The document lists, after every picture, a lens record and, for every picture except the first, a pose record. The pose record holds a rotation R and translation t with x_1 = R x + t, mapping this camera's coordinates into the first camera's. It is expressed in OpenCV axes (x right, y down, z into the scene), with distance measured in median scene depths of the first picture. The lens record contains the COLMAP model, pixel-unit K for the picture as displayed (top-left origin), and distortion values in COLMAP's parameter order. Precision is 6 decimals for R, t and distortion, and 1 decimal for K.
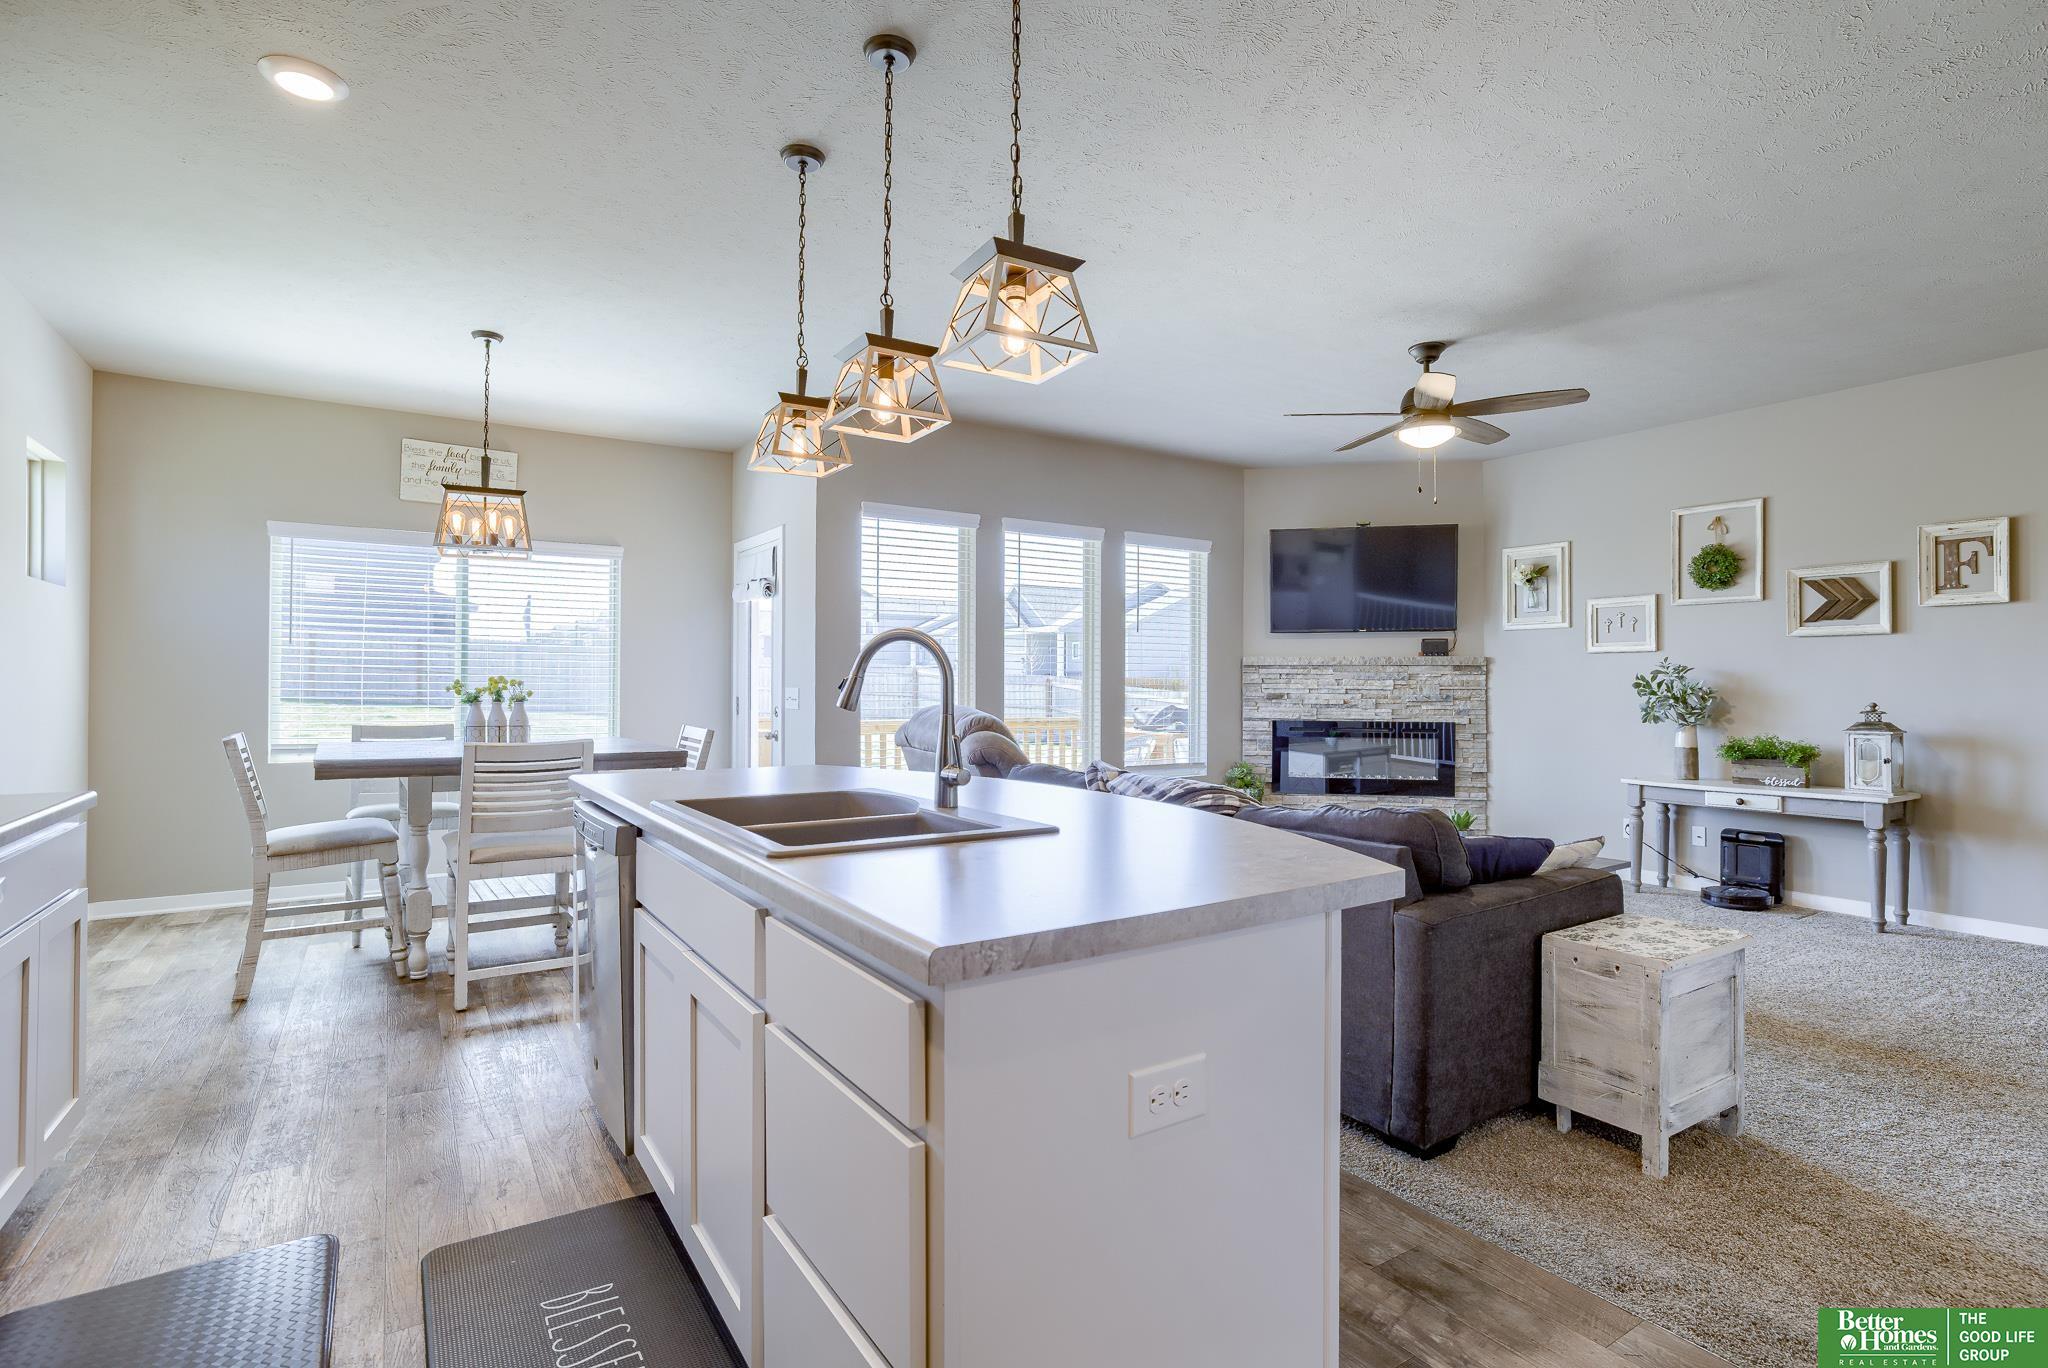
lens RADIAL K [[989.8, 0, 1014.4], [0, 989.8, 671.9], [0, 0, 1]] dist [-0.032410, 0.017037]
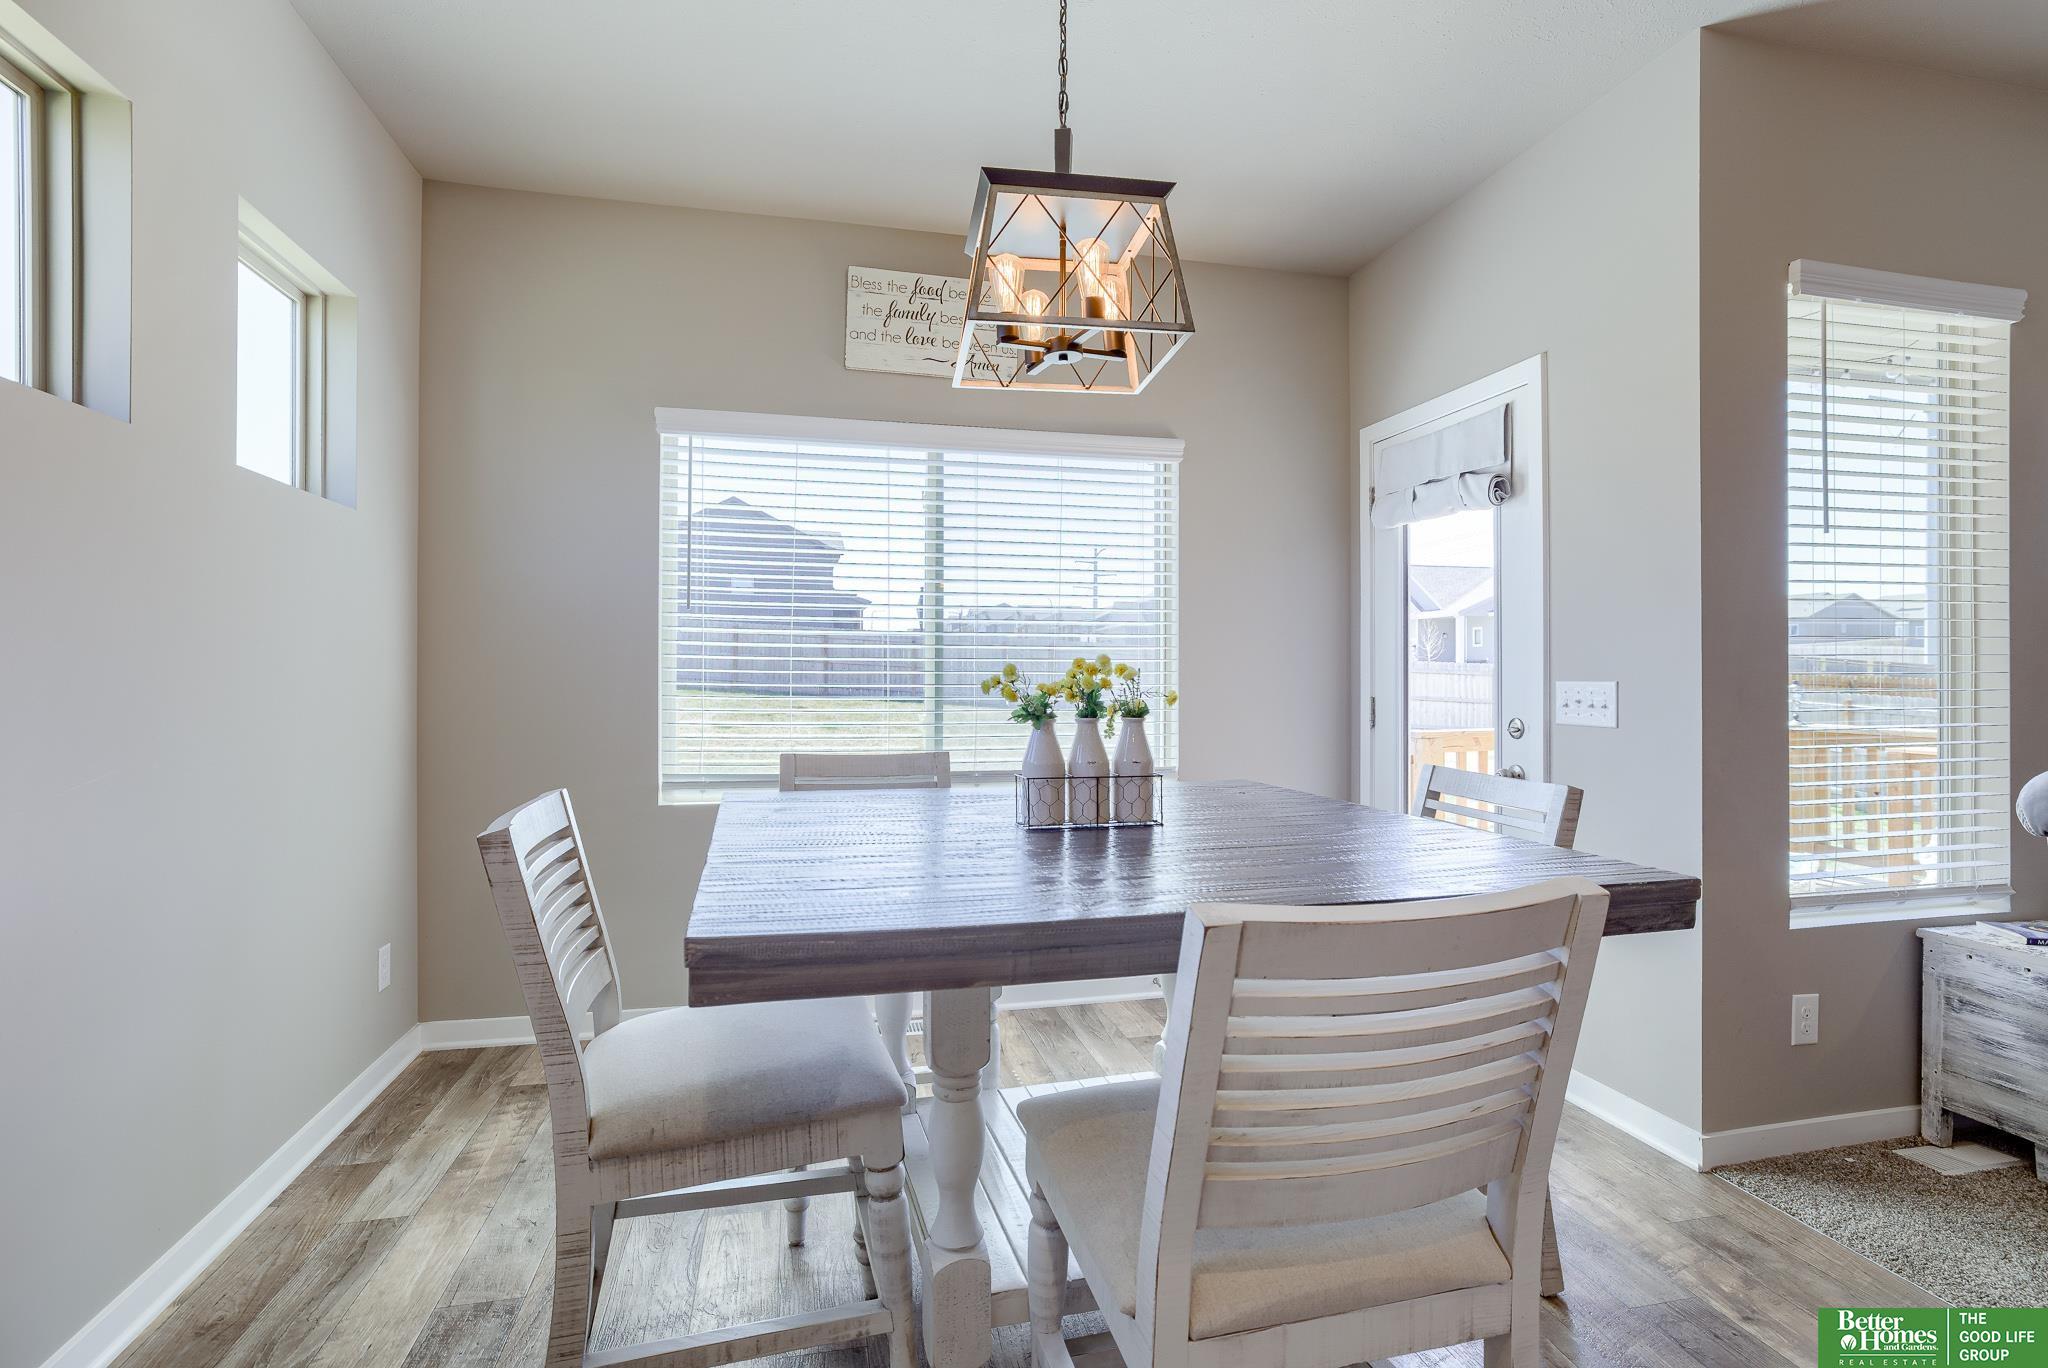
lens RADIAL K [[989.8, 0, 1040.2], [0, 989.8, 669.0], [0, 0, 1]] dist [-0.032410, 0.017037]
pose [[0.947134, -0.002479, -0.320829, -0.360938], [0.004452, 0.999975, 0.005416, 0.006540], [0.320808, -0.006558, 0.947122, 0.522546]]
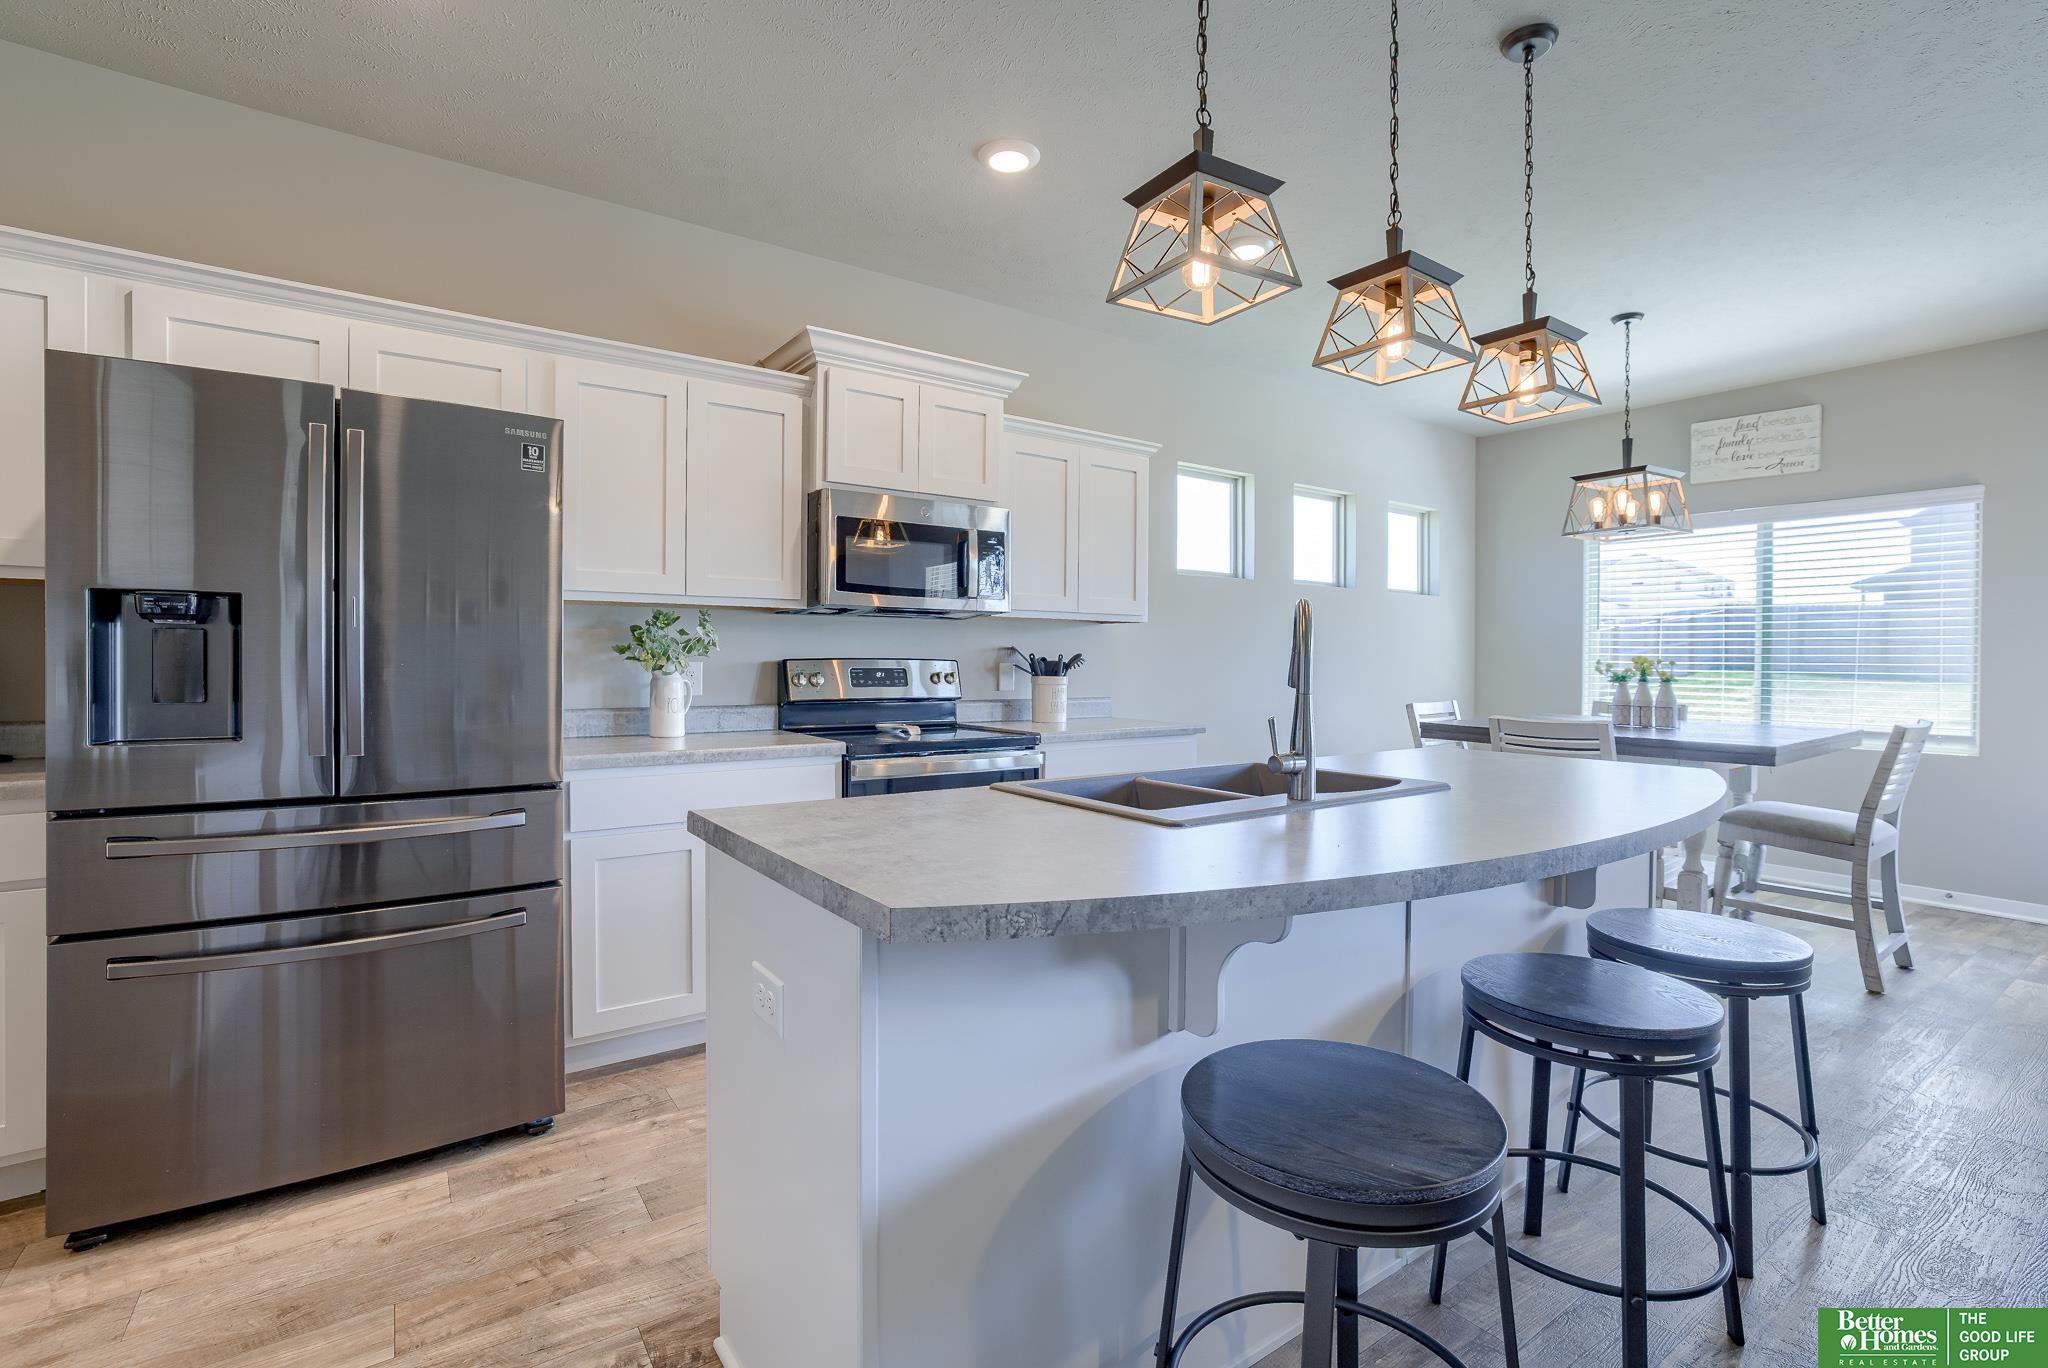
lens RADIAL K [[918.4, 0, 1054.3], [0, 918.4, 671.0], [0, 0, 1]] dist [-0.026528, 0.006368]
pose [[0.076904, 0.009507, -0.996993, 0.299938], [0.005301, 0.999937, 0.009944, 0.006399], [0.997024, -0.006050, 0.076849, 0.296678]]
